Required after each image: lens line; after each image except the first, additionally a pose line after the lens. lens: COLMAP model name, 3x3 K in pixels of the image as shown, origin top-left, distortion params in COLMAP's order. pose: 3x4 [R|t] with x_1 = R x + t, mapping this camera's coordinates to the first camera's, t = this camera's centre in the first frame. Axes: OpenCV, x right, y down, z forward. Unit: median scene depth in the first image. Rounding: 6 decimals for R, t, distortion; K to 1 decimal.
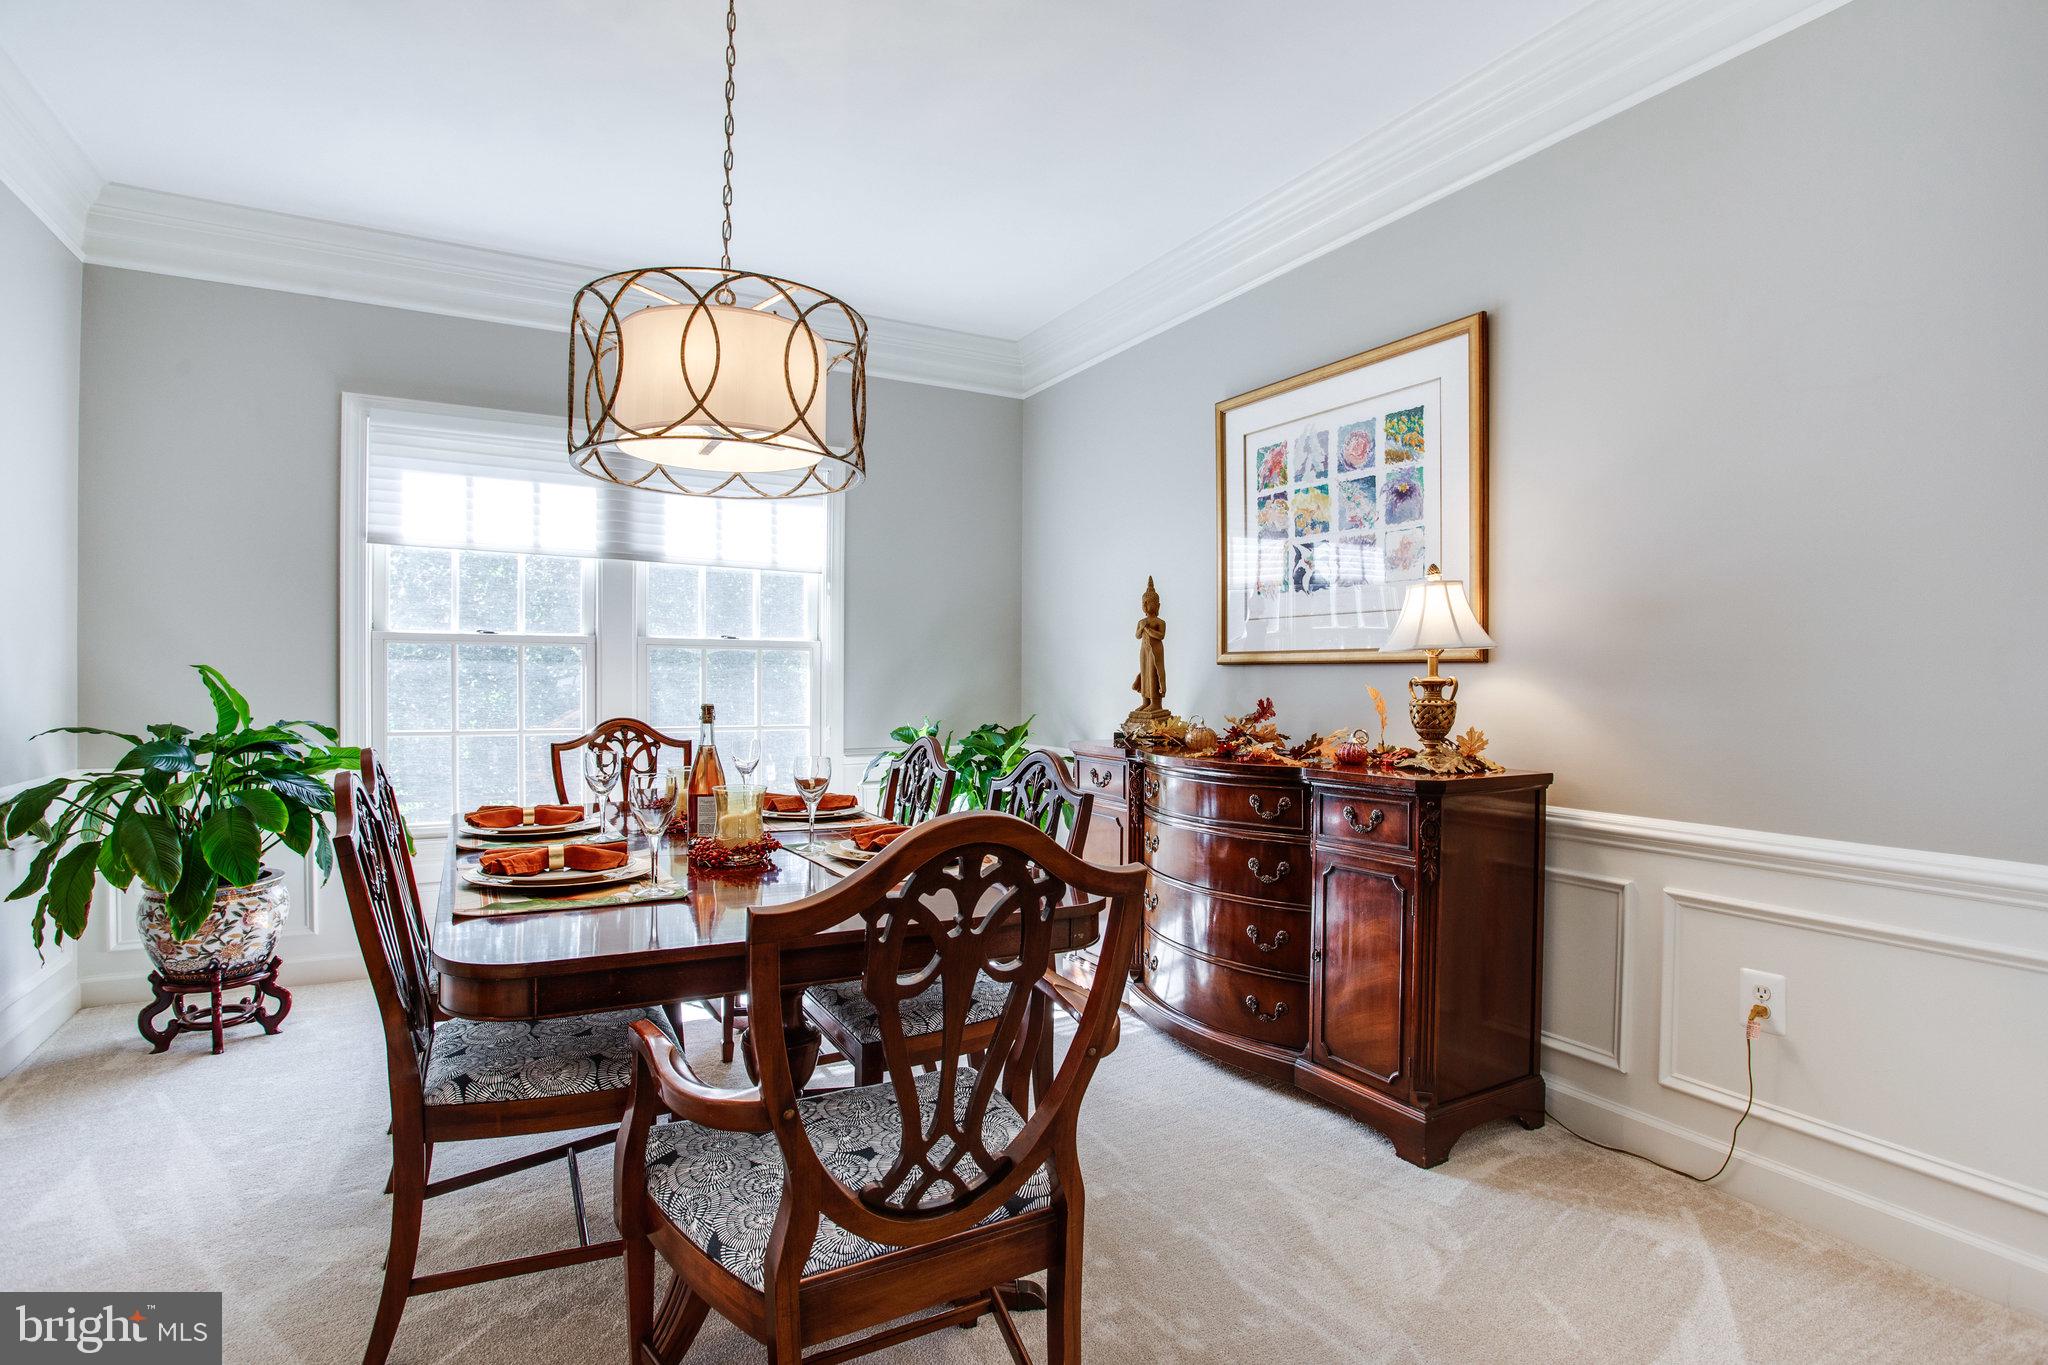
lens RADIAL K [[1031.4, 0, 980.0], [0, 1031.4, 676.7], [0, 0, 1]] dist [0.016524, 0.004566]
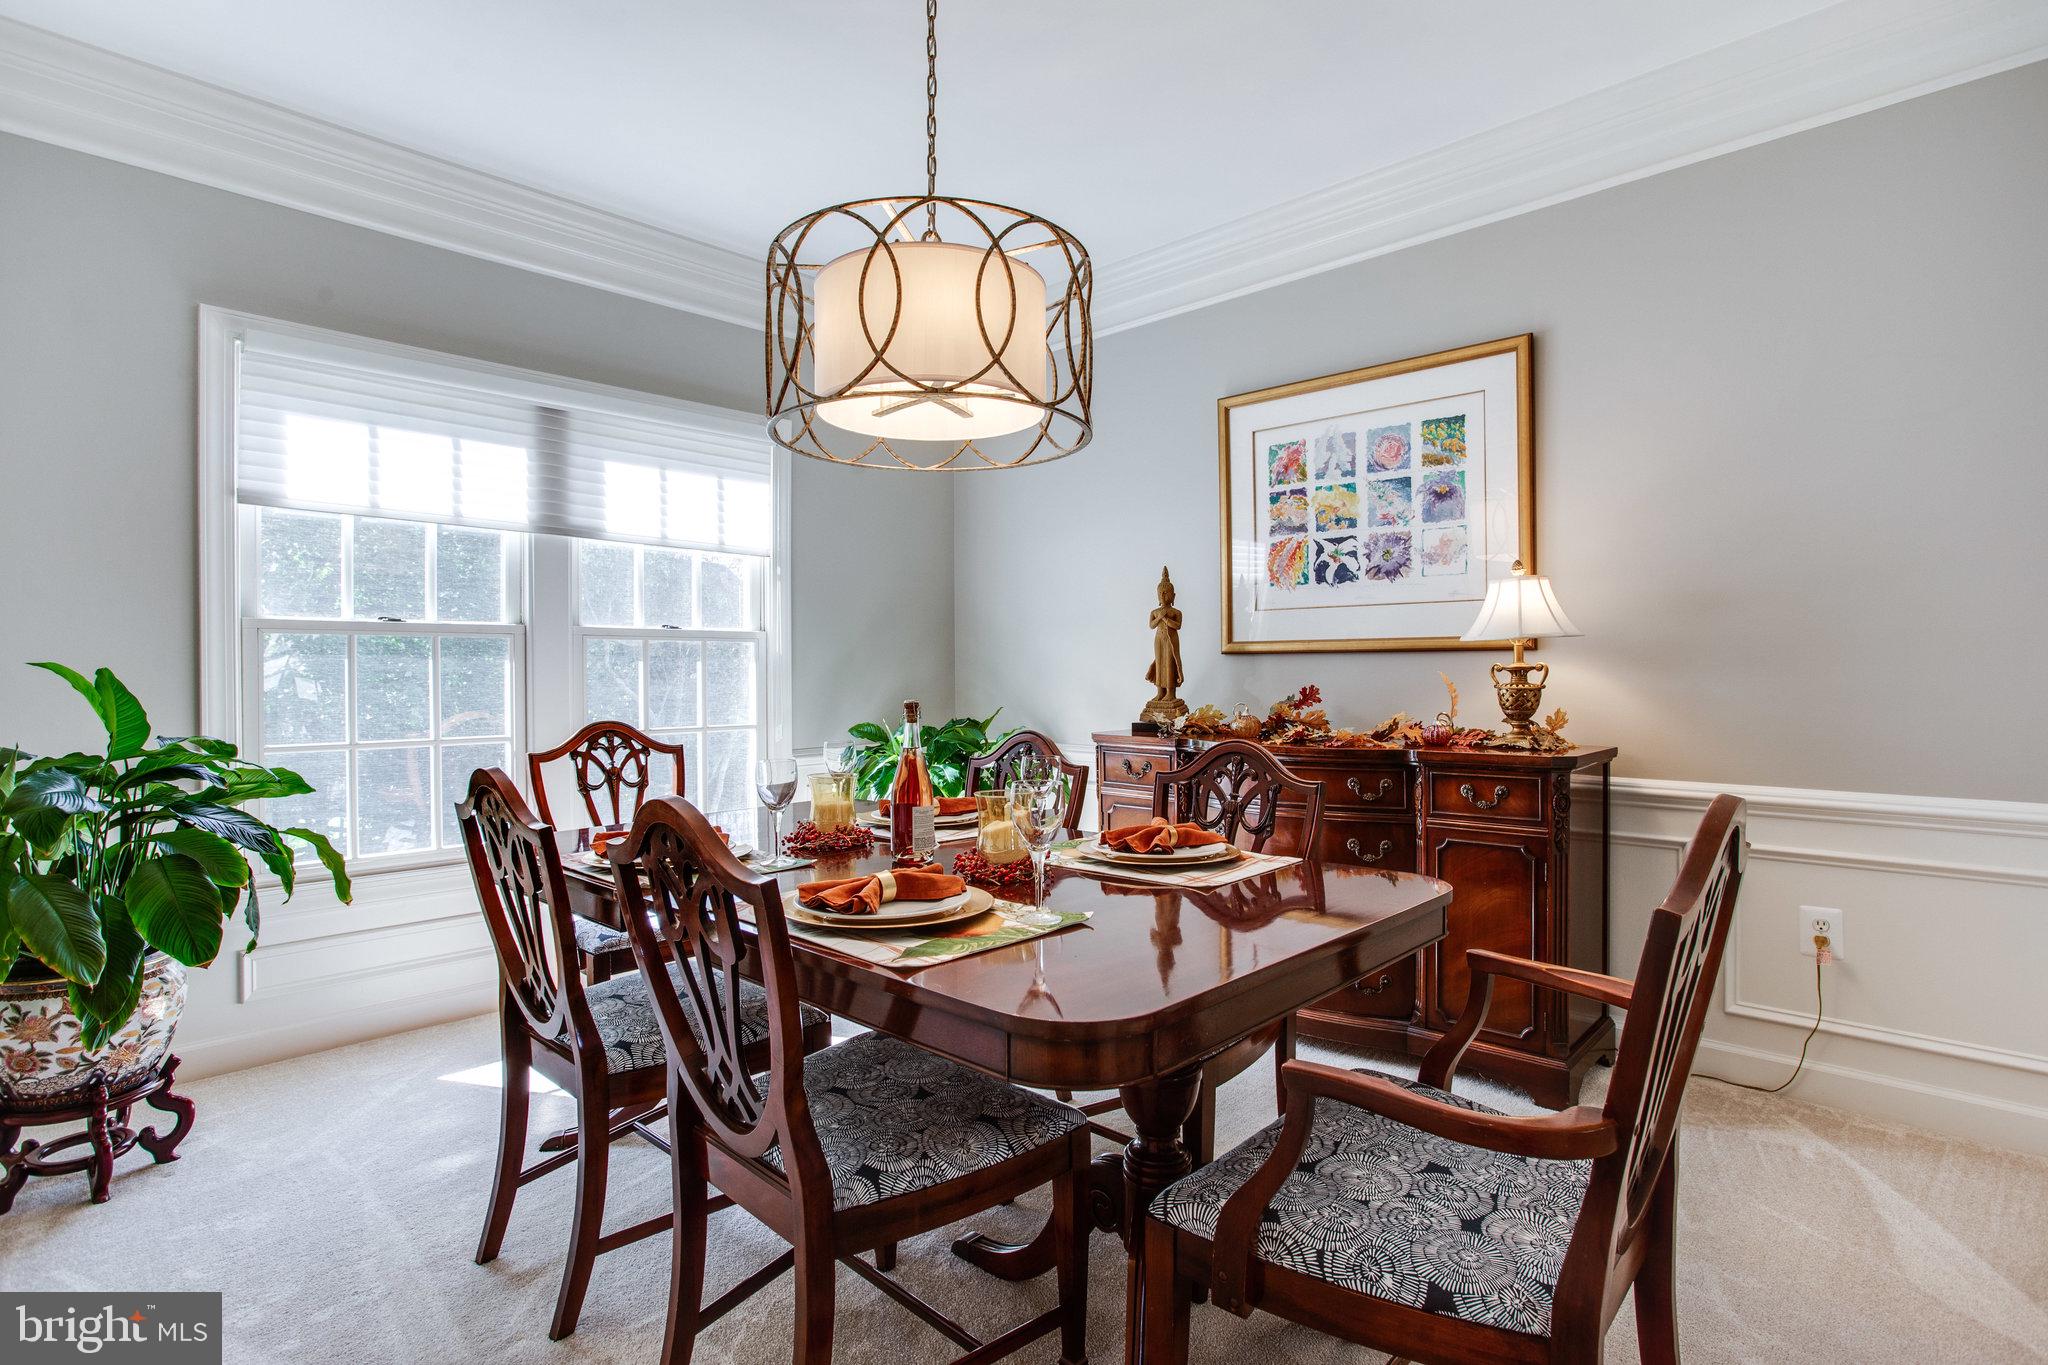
lens RADIAL K [[1031.4, 0, 1024.7], [0, 1031.4, 661.5], [0, 0, 1]] dist [0.016524, 0.004566]
pose [[0.950691, -0.008990, 0.310010, -0.319274], [0.011075, 0.999926, -0.004966, -0.001290], [-0.309942, 0.008155, 0.950720, 0.098509]]
